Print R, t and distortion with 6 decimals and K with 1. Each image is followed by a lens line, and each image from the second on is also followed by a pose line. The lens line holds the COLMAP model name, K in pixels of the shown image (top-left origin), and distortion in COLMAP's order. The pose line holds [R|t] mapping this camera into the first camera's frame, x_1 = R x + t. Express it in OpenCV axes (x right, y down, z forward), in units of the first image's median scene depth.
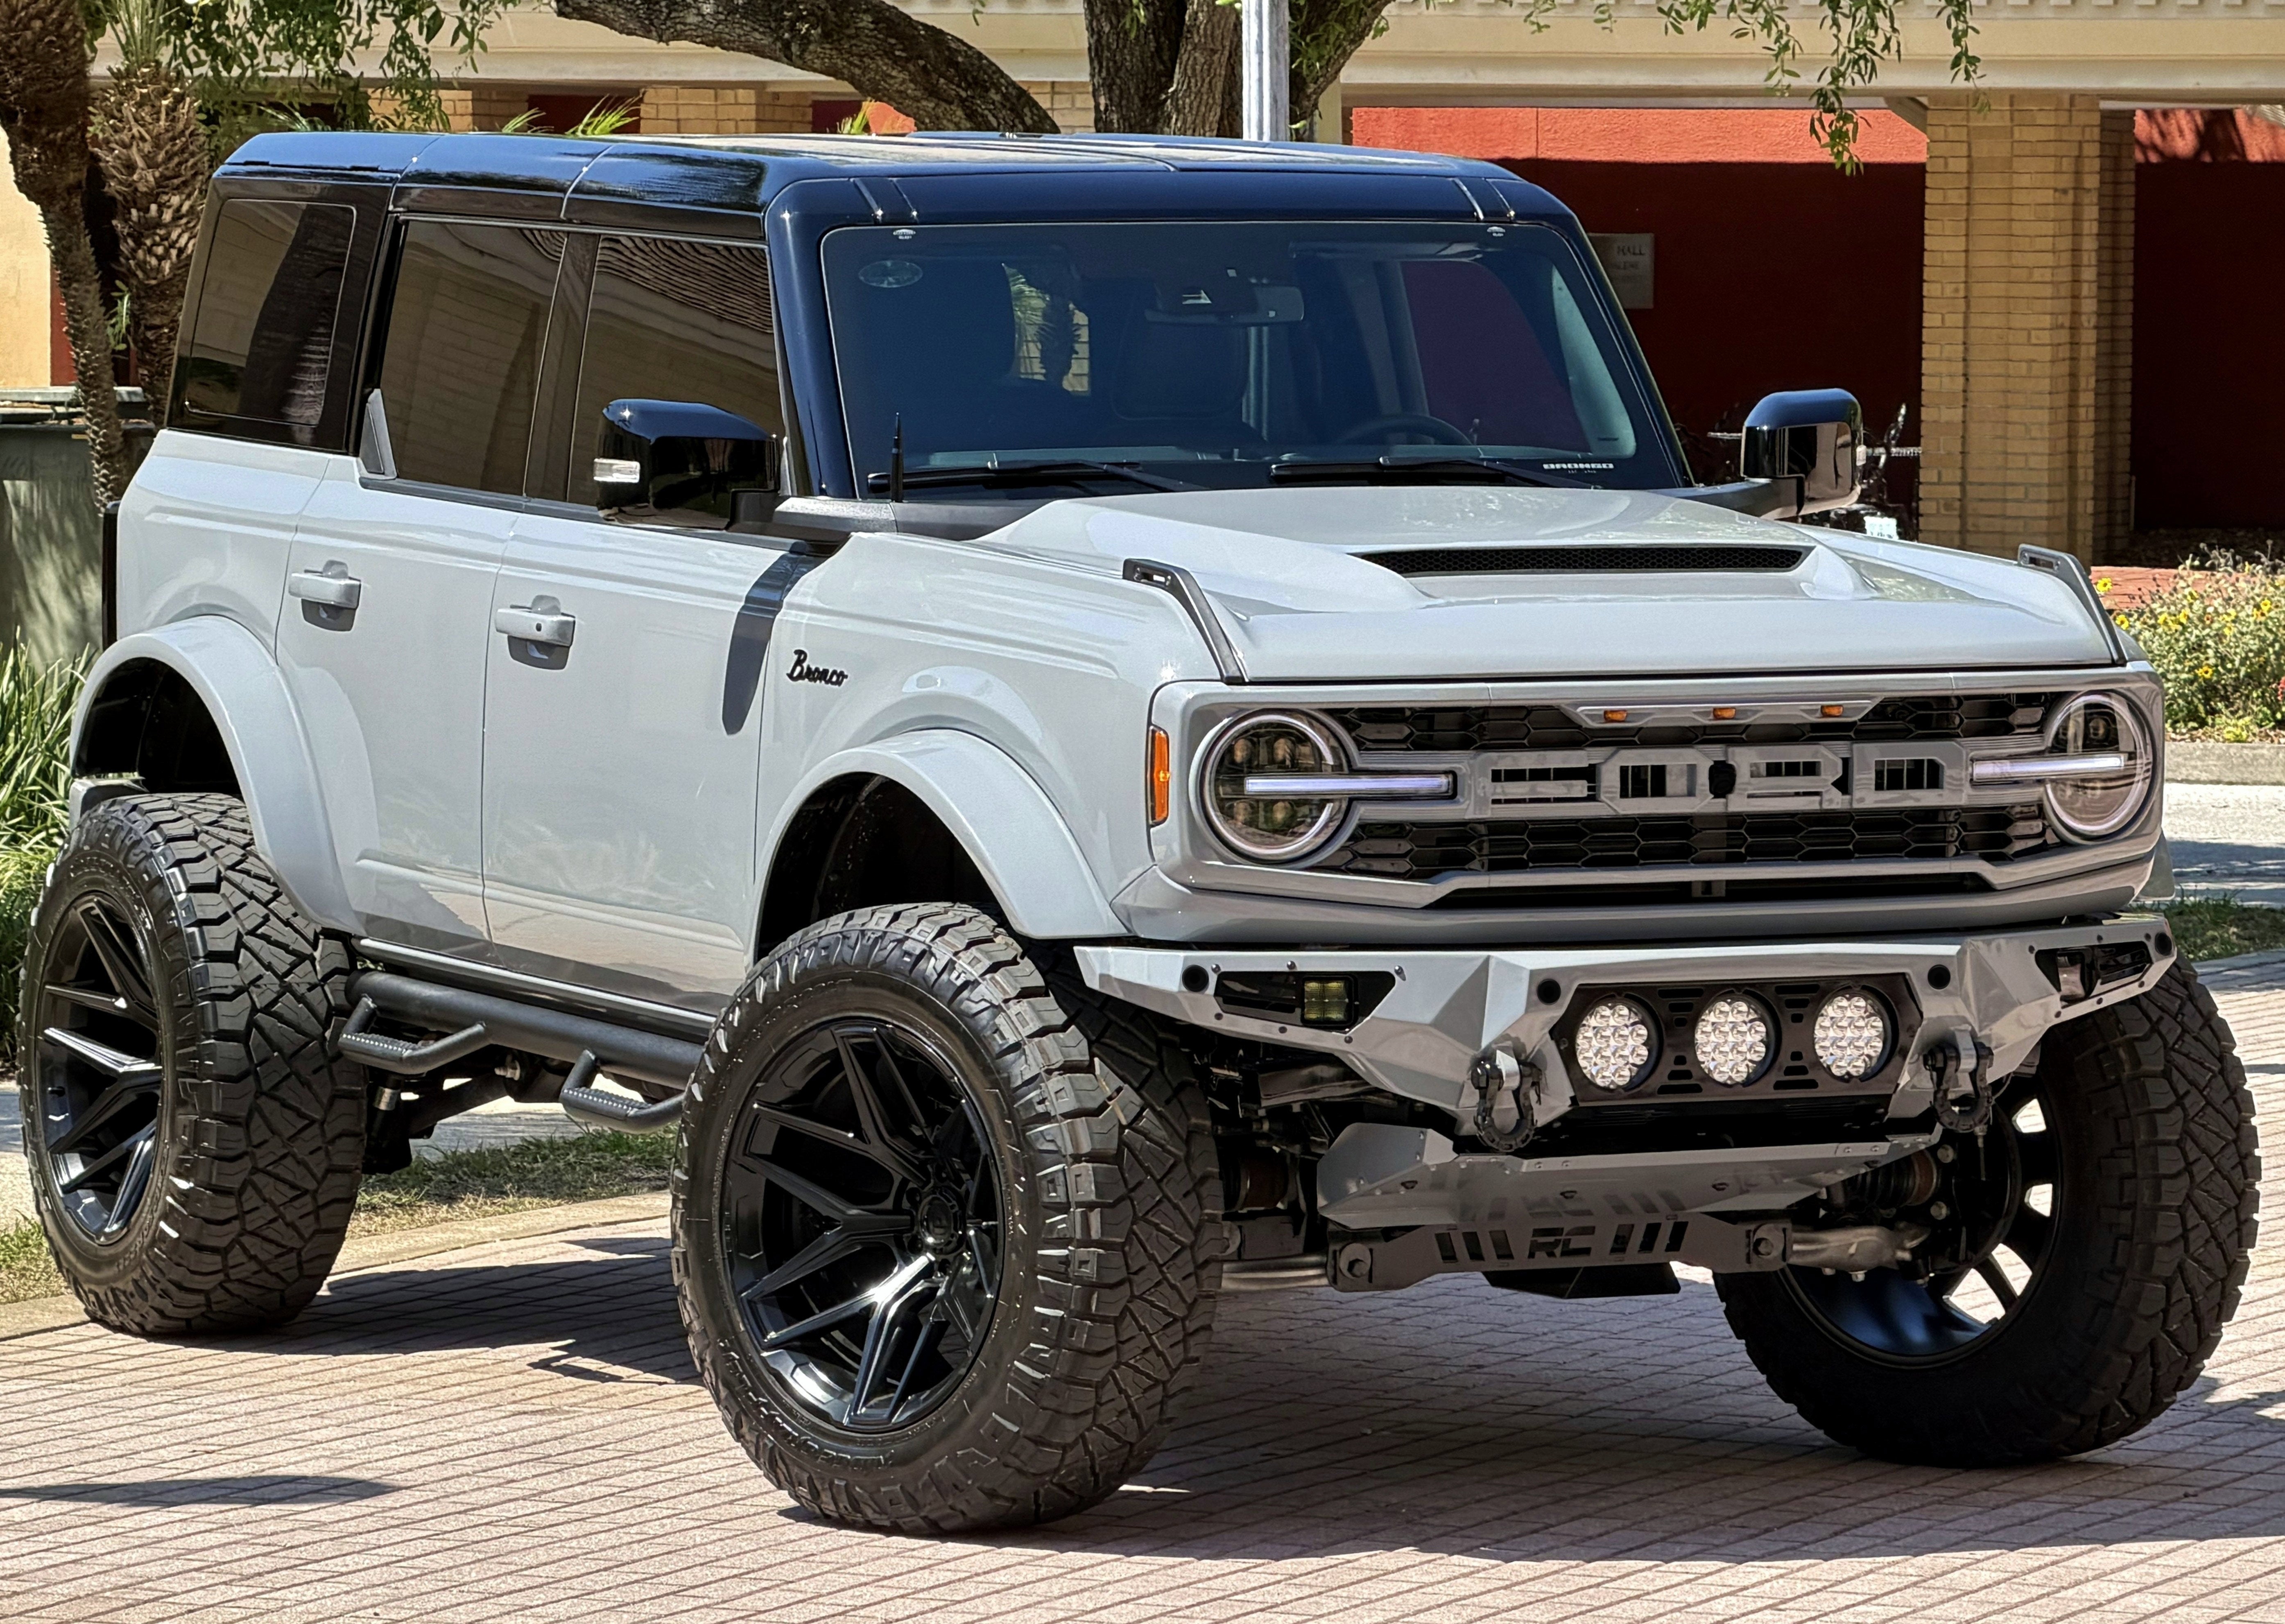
lens RADIAL K [[10363.4, 0, 1033.5], [0, 10363.4, 849.2], [0, 0, 1]] dist [0.231396, 0.000000]
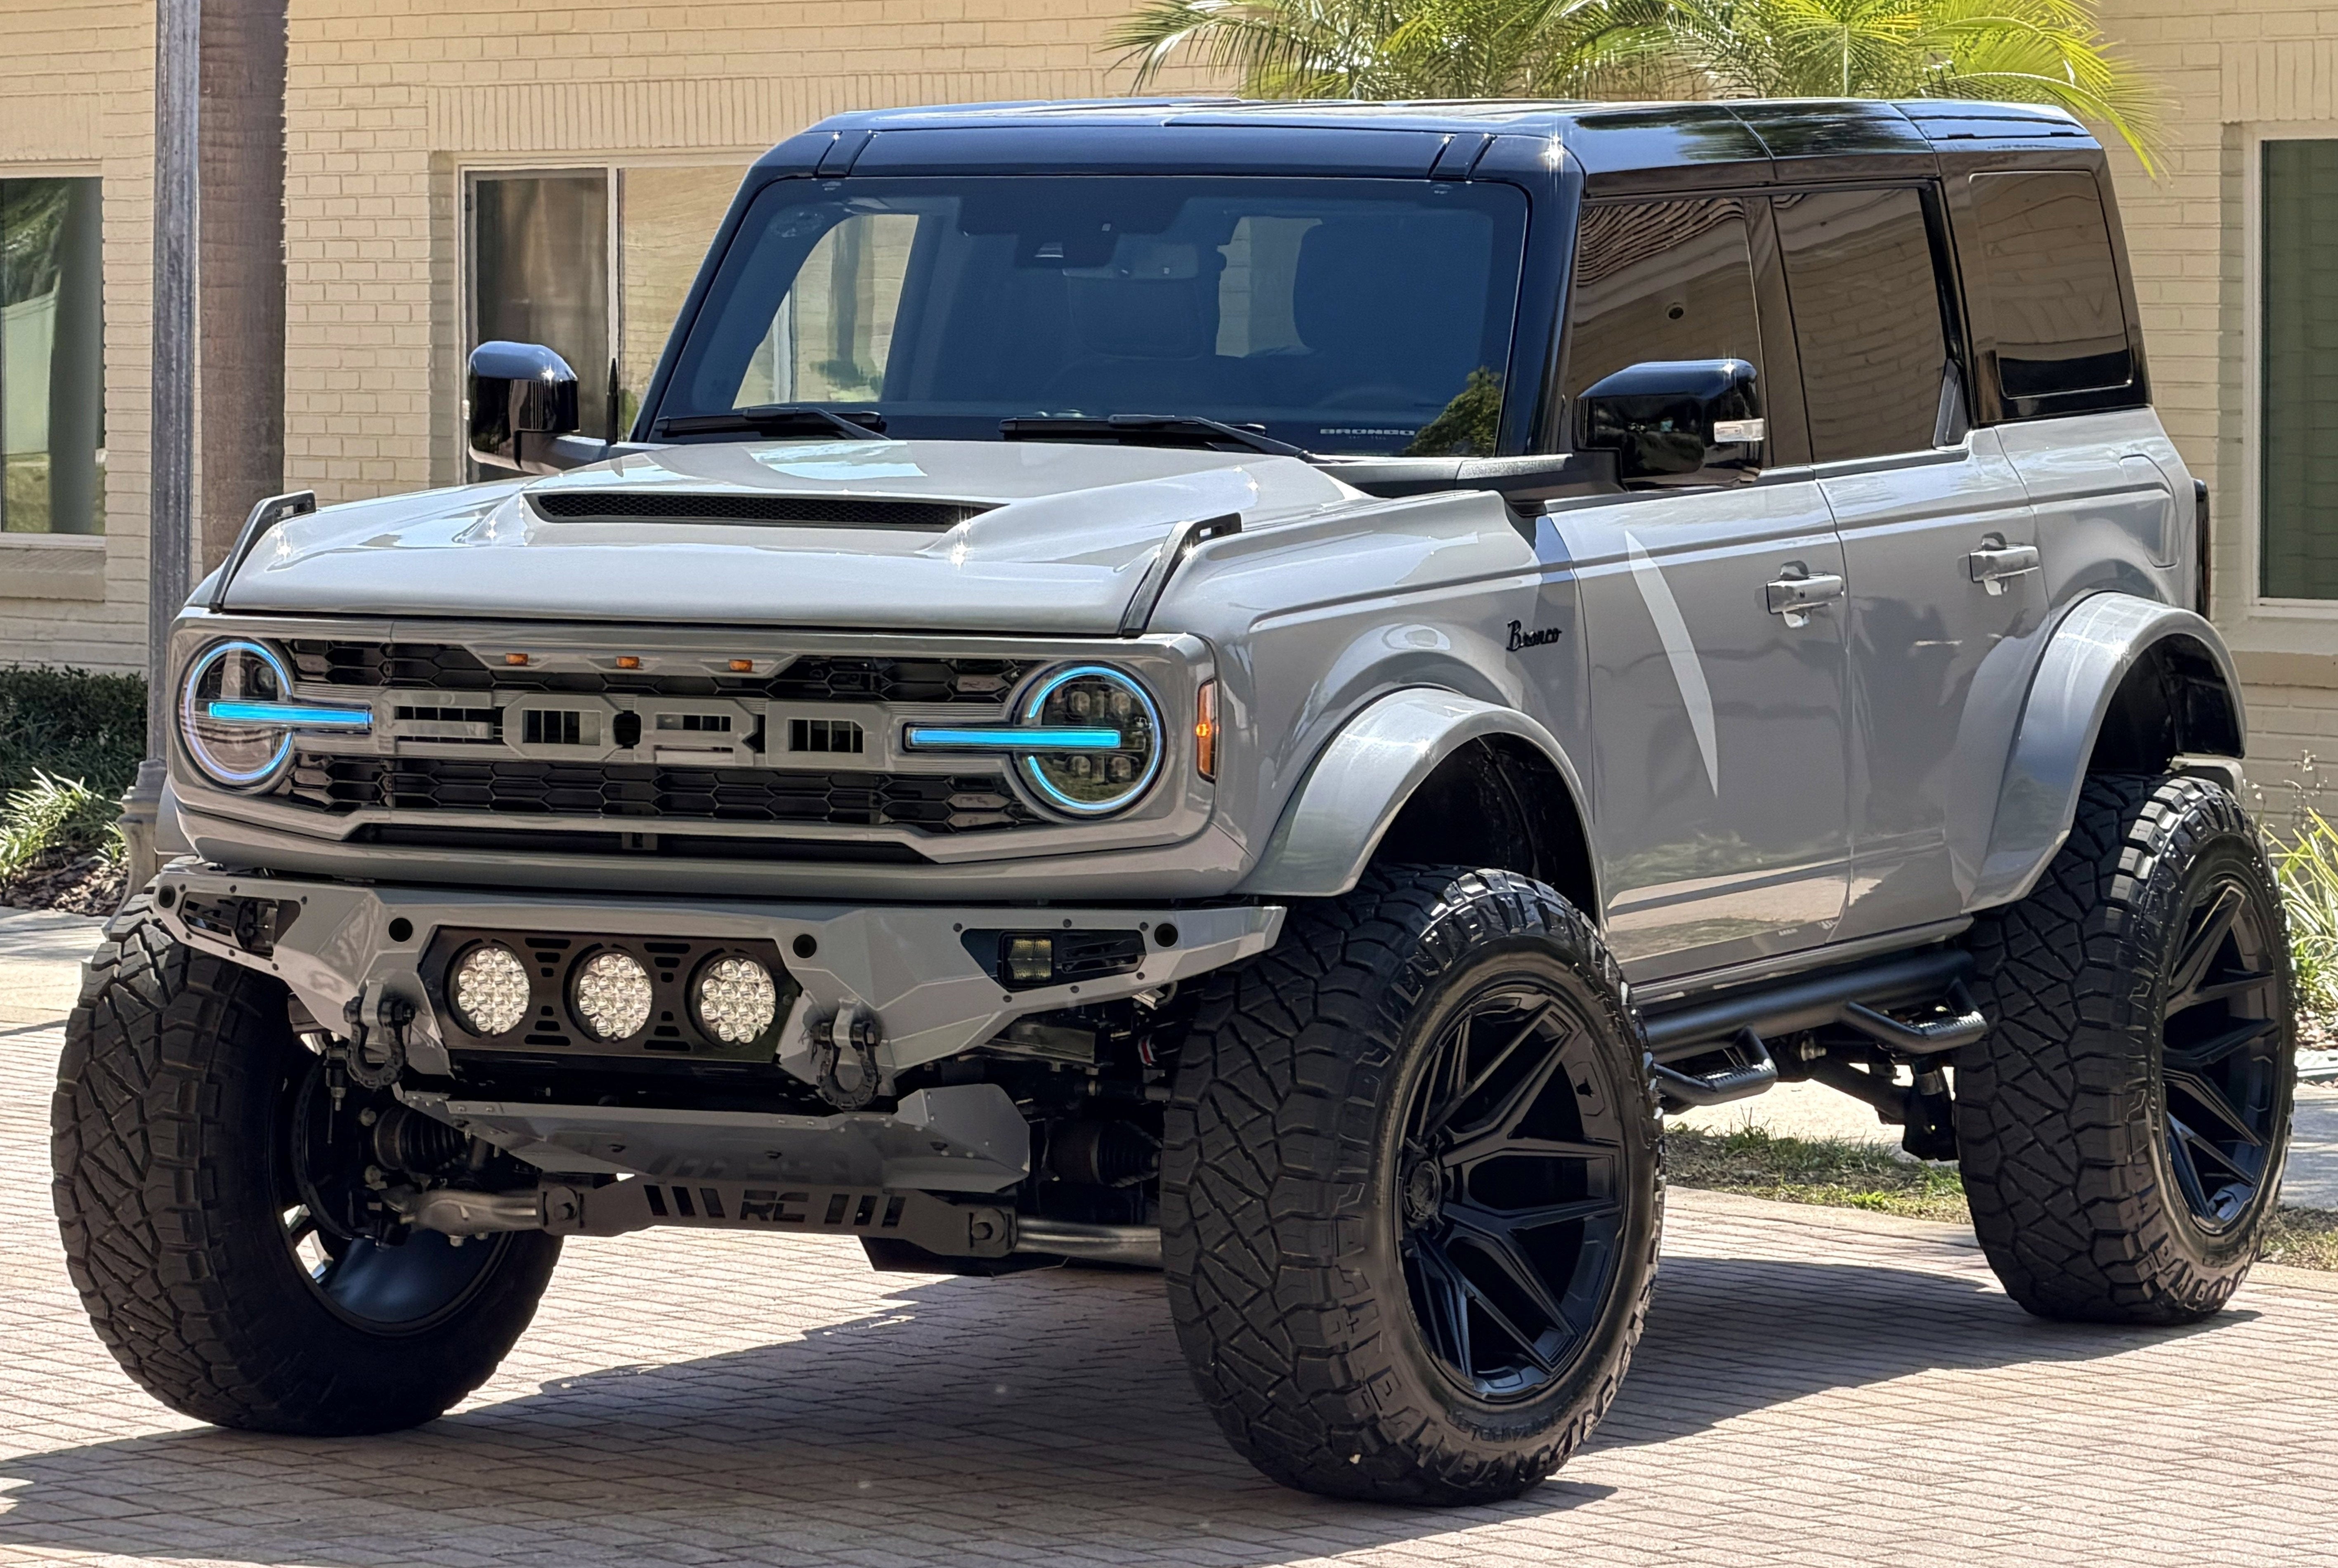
lens RADIAL K [[10391.8, 0, 1162.1], [0, 10391.8, 770.9], [0, 0, 1]] dist [0.578412, 0.000000]
pose [[0.633551, 0.044392, -0.772427, 0.856889], [-0.056813, 0.998327, 0.010776, -0.016271], [0.771613, 0.037056, 0.635013, 0.413553]]
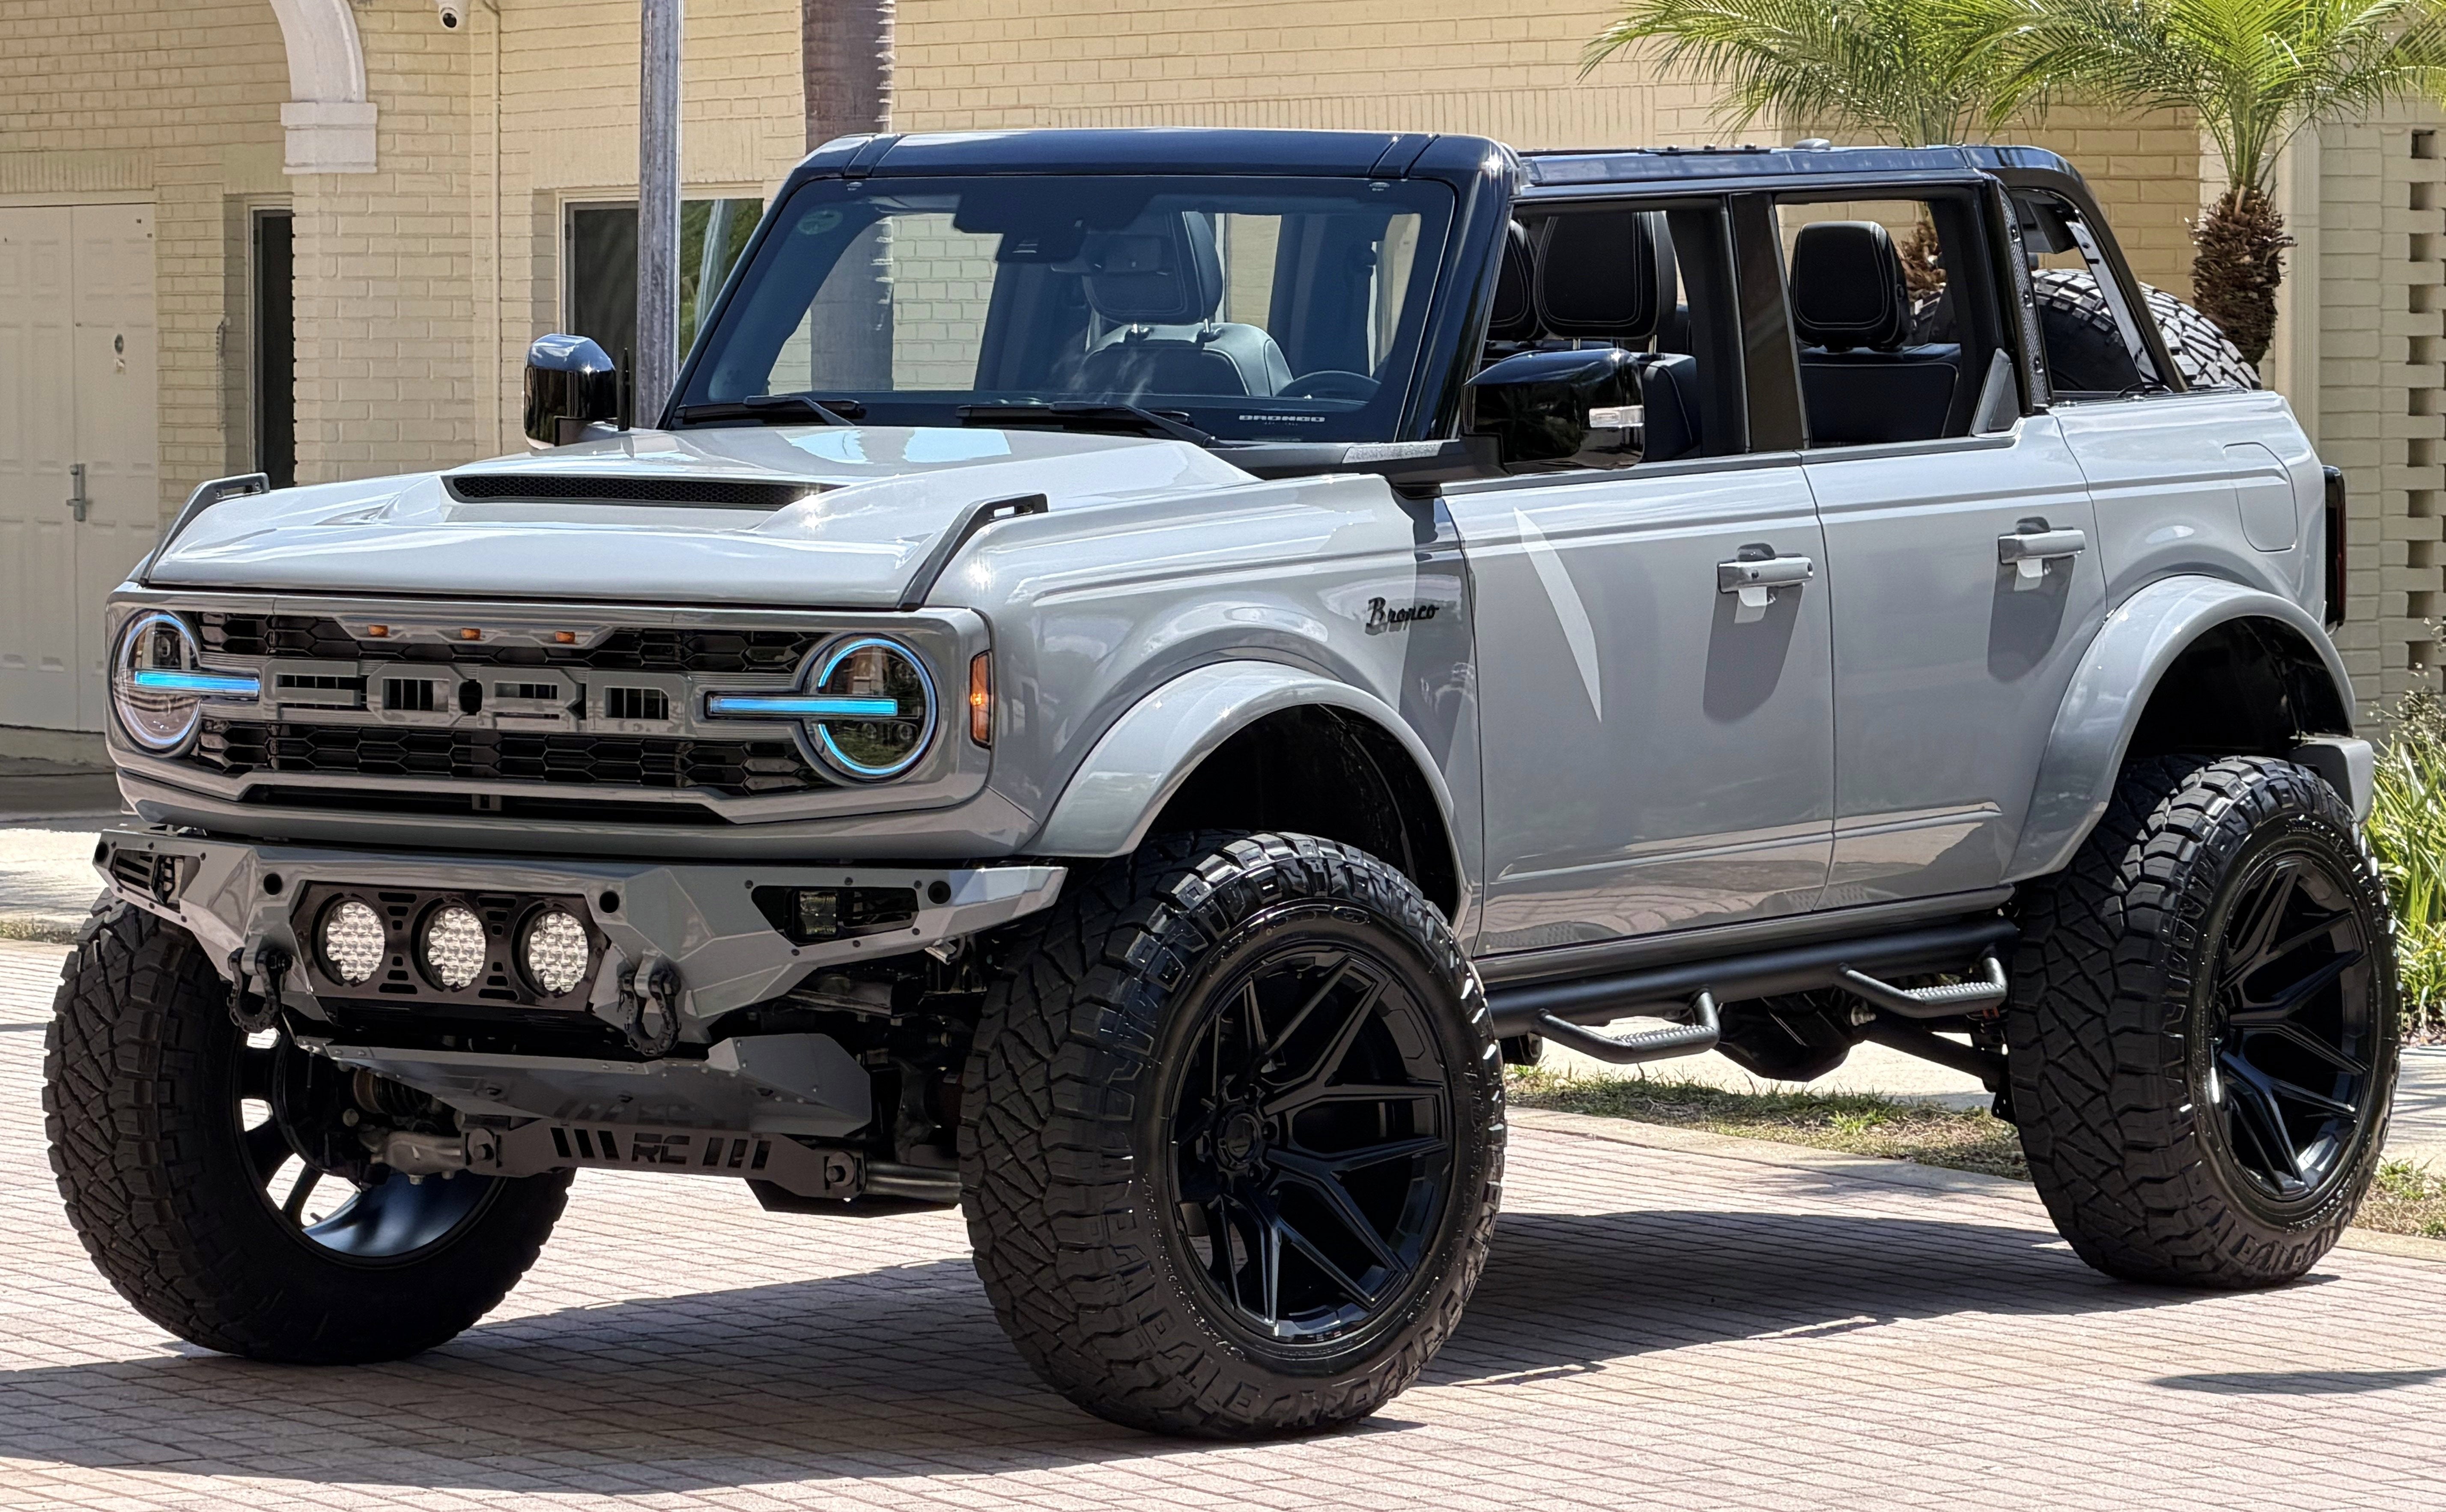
lens RADIAL K [[9910.6, 0, 1223.0], [0, 9910.6, 774.6], [0, 0, 1]] dist [0.643362, 0.000000]
pose [[0.496910, 0.046831, -0.866538, 0.967622], [-0.058610, 0.998074, 0.020330, -0.023654], [0.865821, 0.040686, 0.498697, 0.566603]]
